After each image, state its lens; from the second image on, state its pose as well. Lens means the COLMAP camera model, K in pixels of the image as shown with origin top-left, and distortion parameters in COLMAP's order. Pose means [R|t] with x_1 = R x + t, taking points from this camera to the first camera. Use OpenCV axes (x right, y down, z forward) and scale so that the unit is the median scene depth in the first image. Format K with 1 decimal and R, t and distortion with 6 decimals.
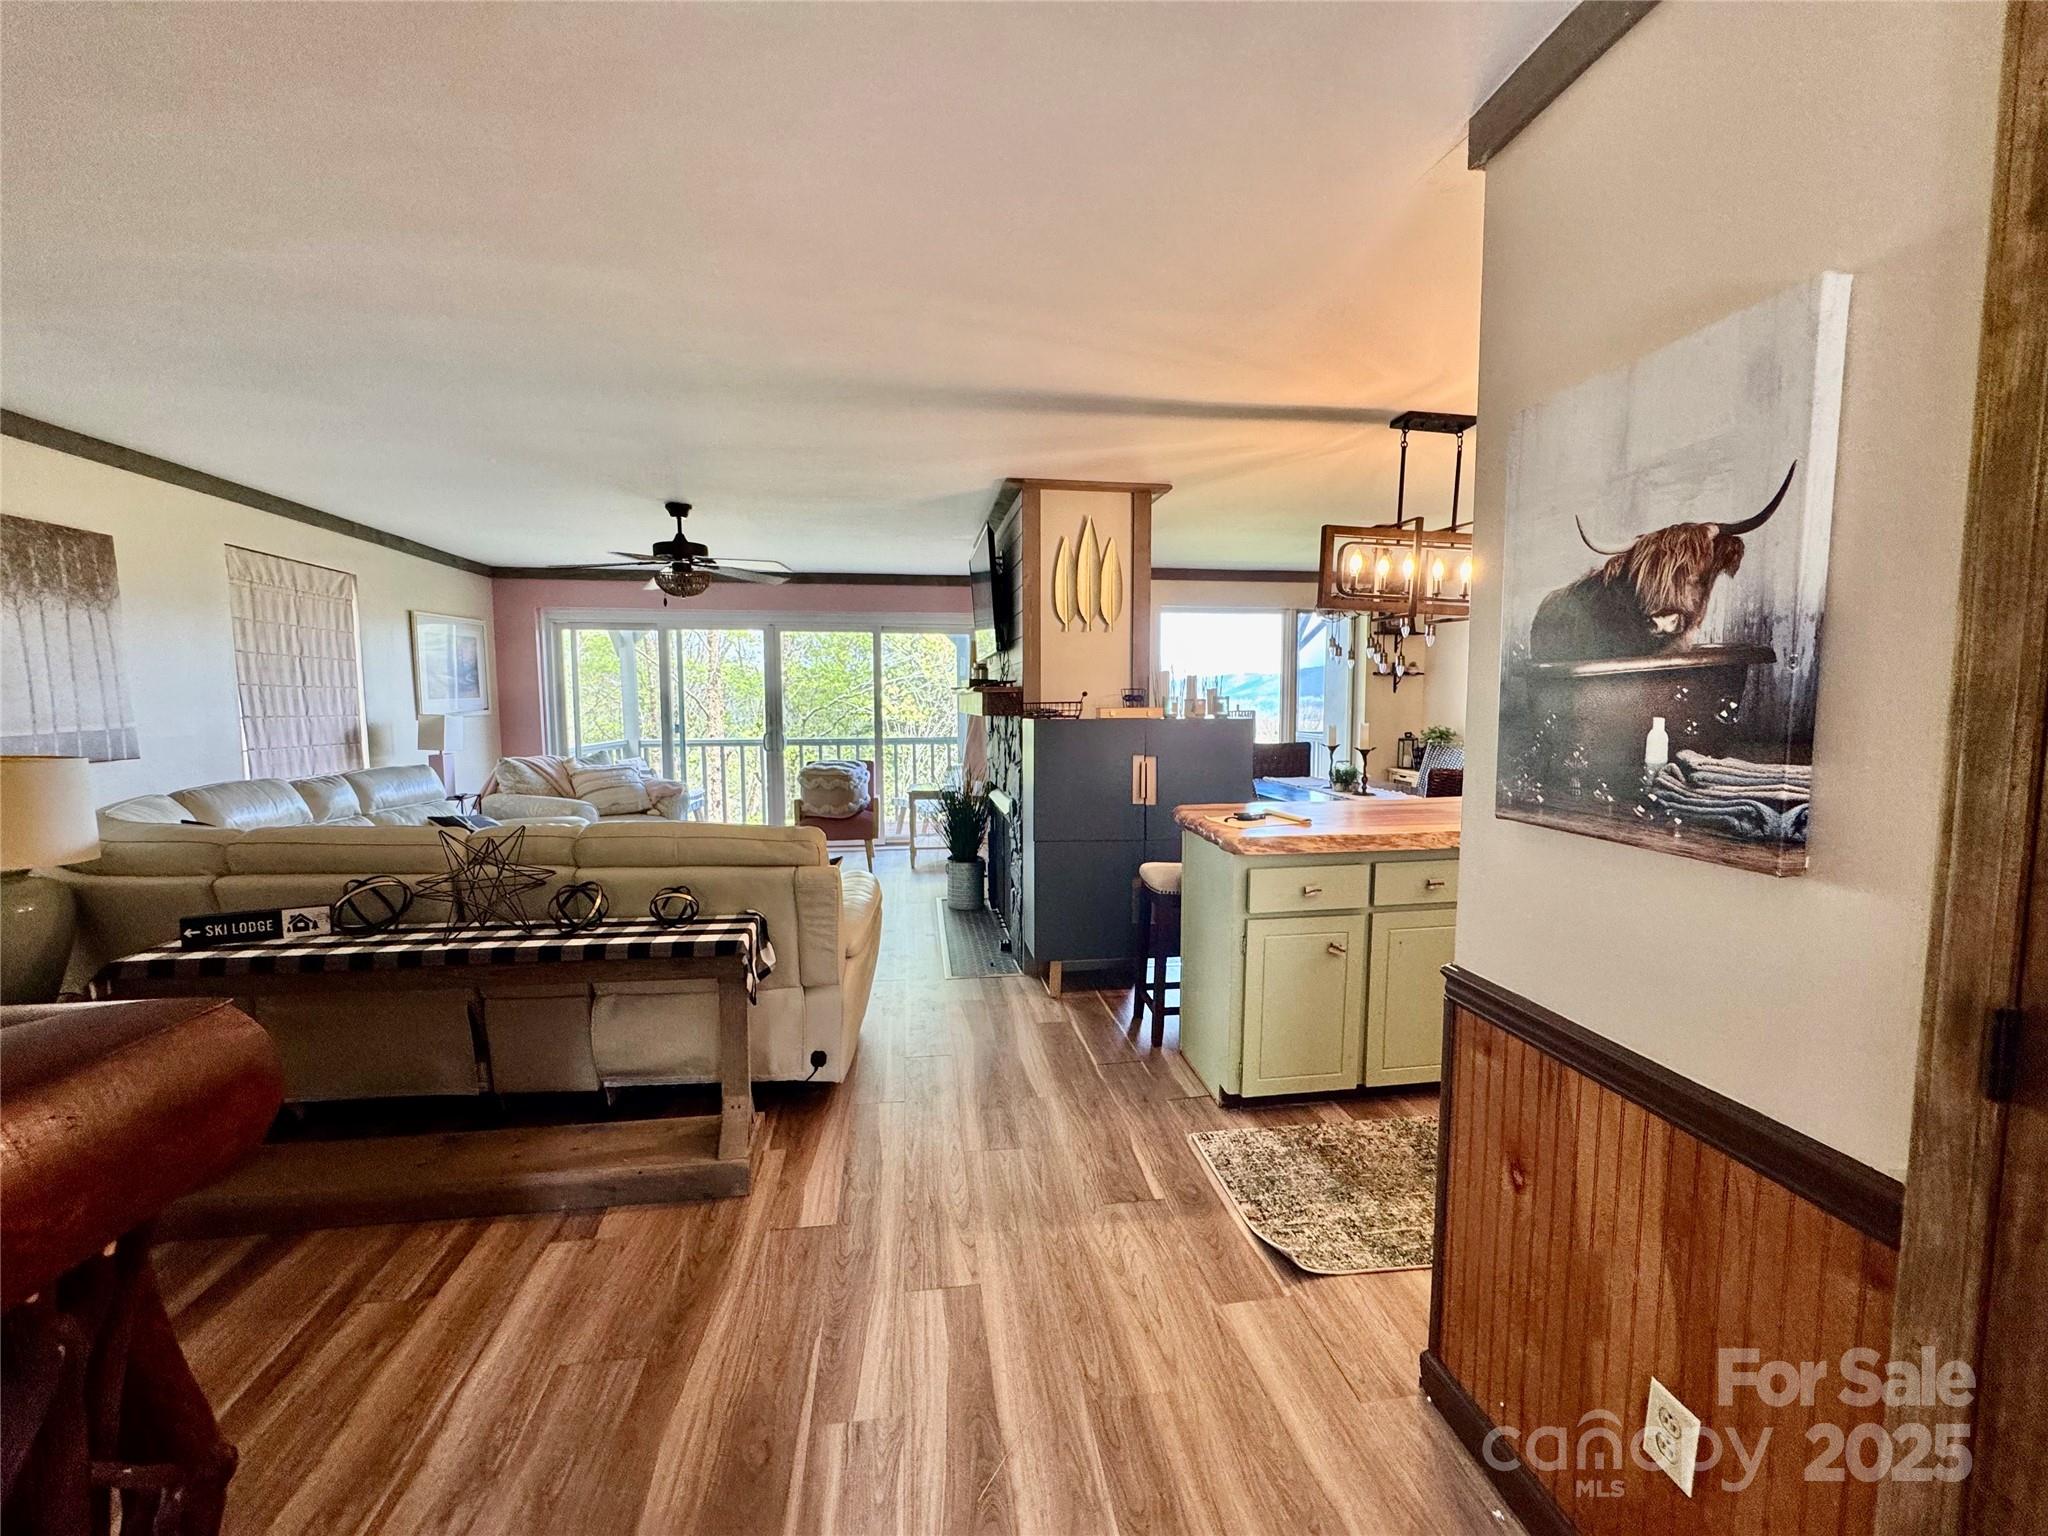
lens RADIAL K [[810.4, 0, 1021.5], [0, 810.4, 767.6], [0, 0, 1]] dist [-0.000032, 0.000141]
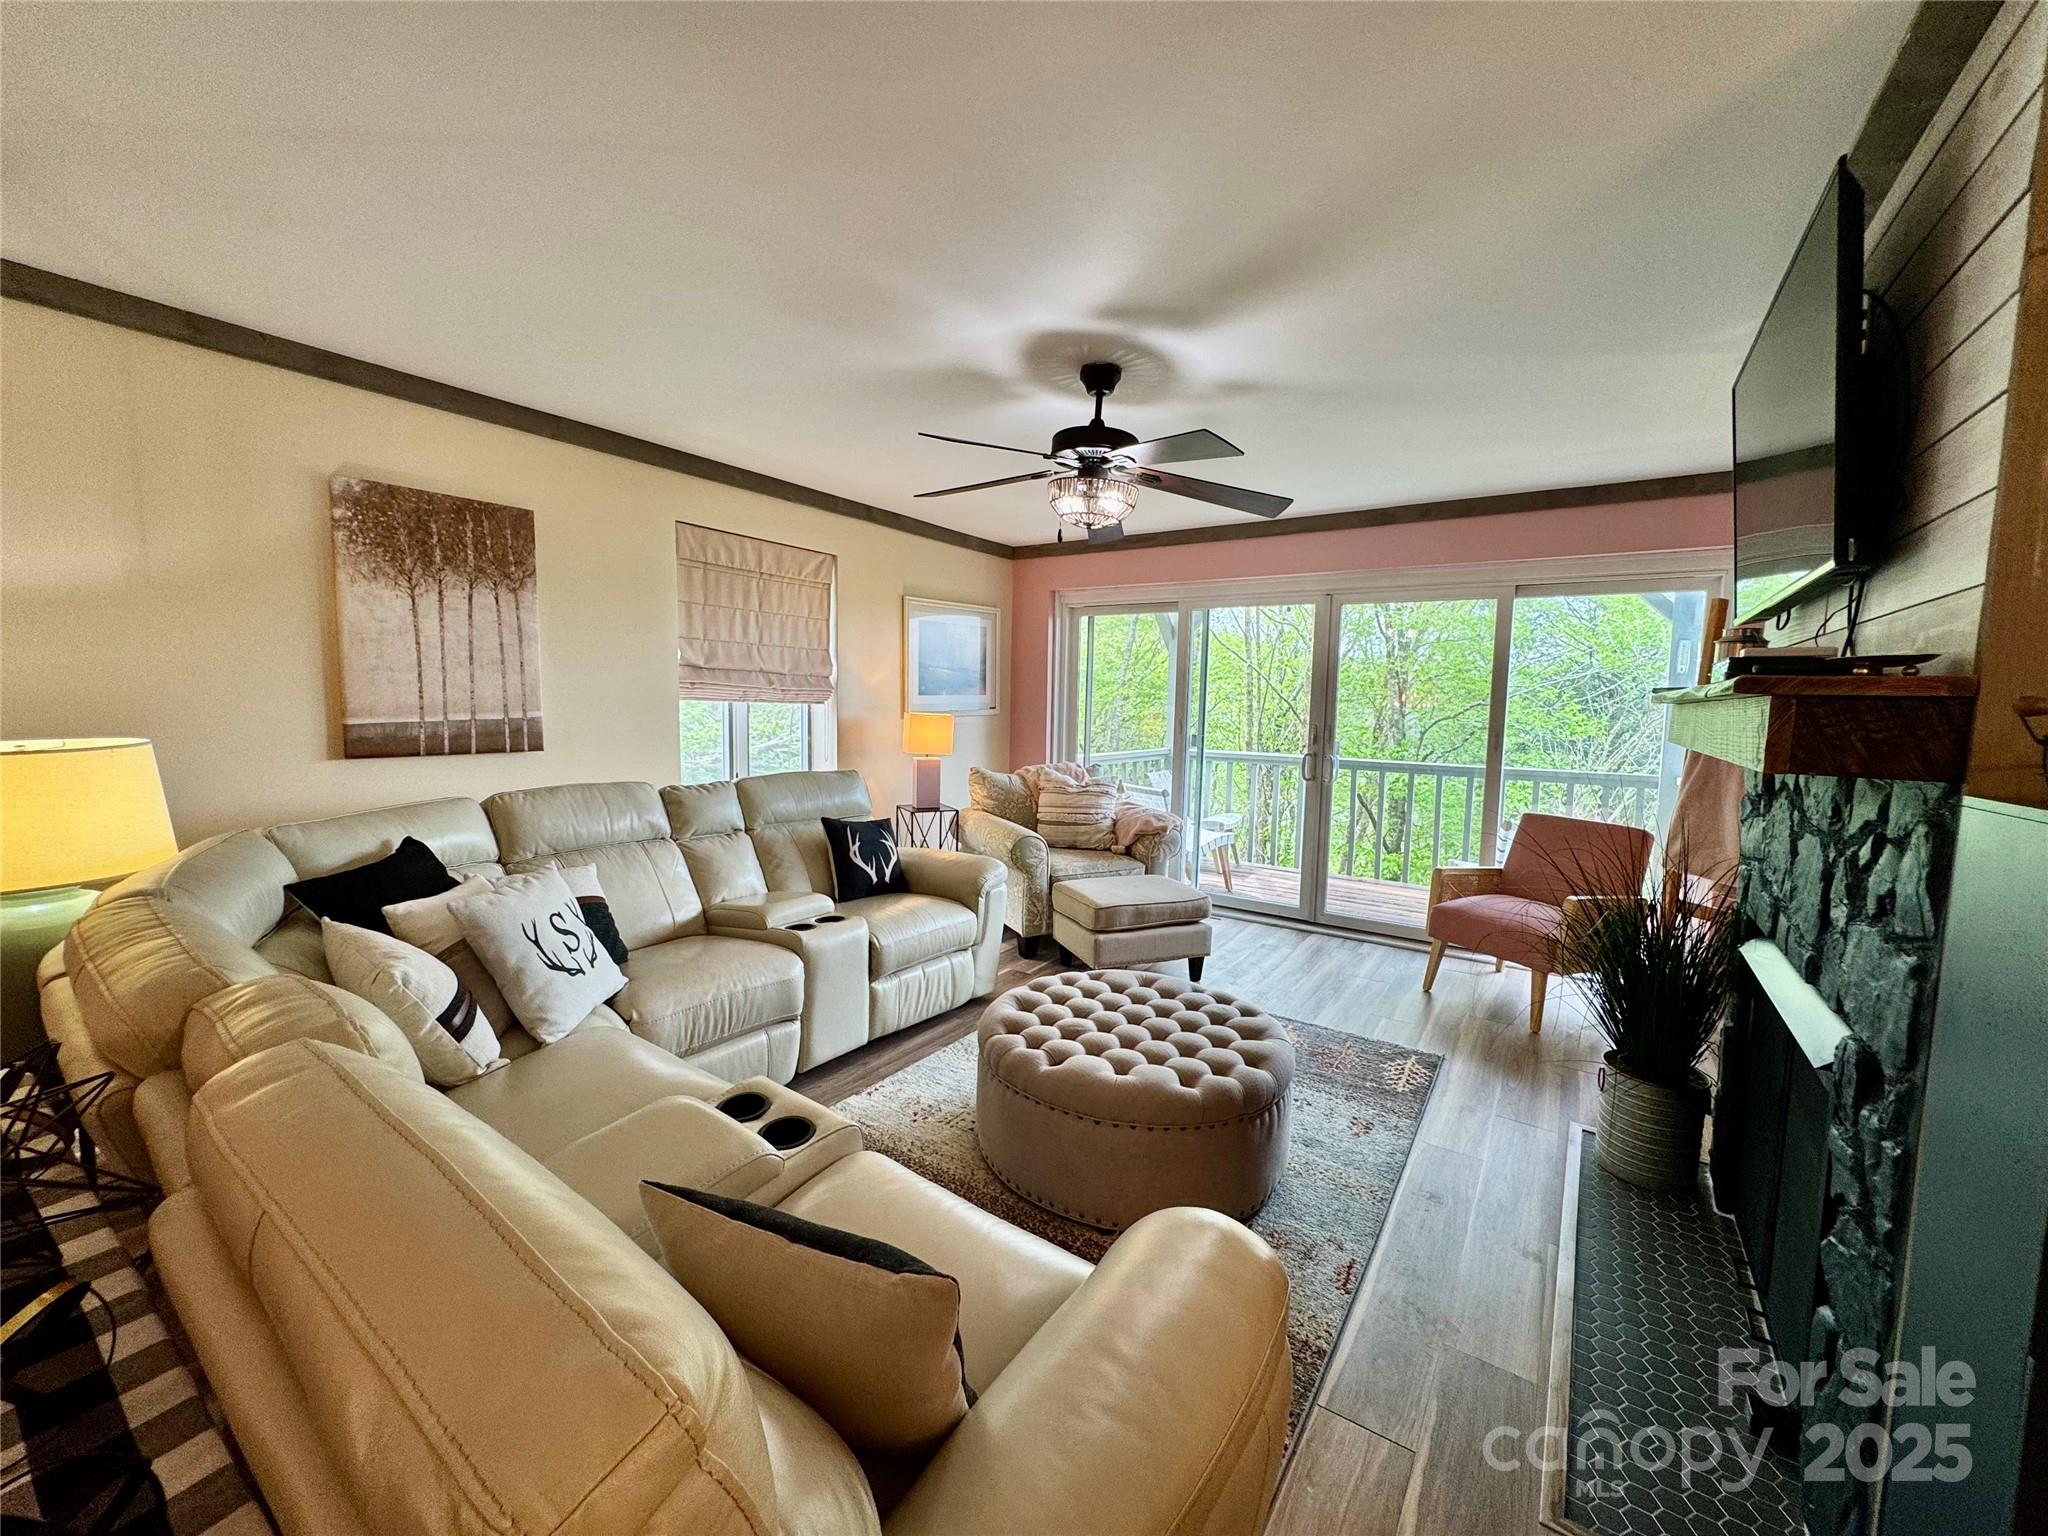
lens RADIAL K [[810.4, 0, 1022.4], [0, 810.4, 771.5], [0, 0, 1]] dist [-0.000032, 0.000141]
pose [[0.729680, 0.081255, -0.678944, -0.041433], [-0.082836, 0.996106, 0.030186, -0.047027], [0.678753, 0.034215, 0.733569, 0.537606]]
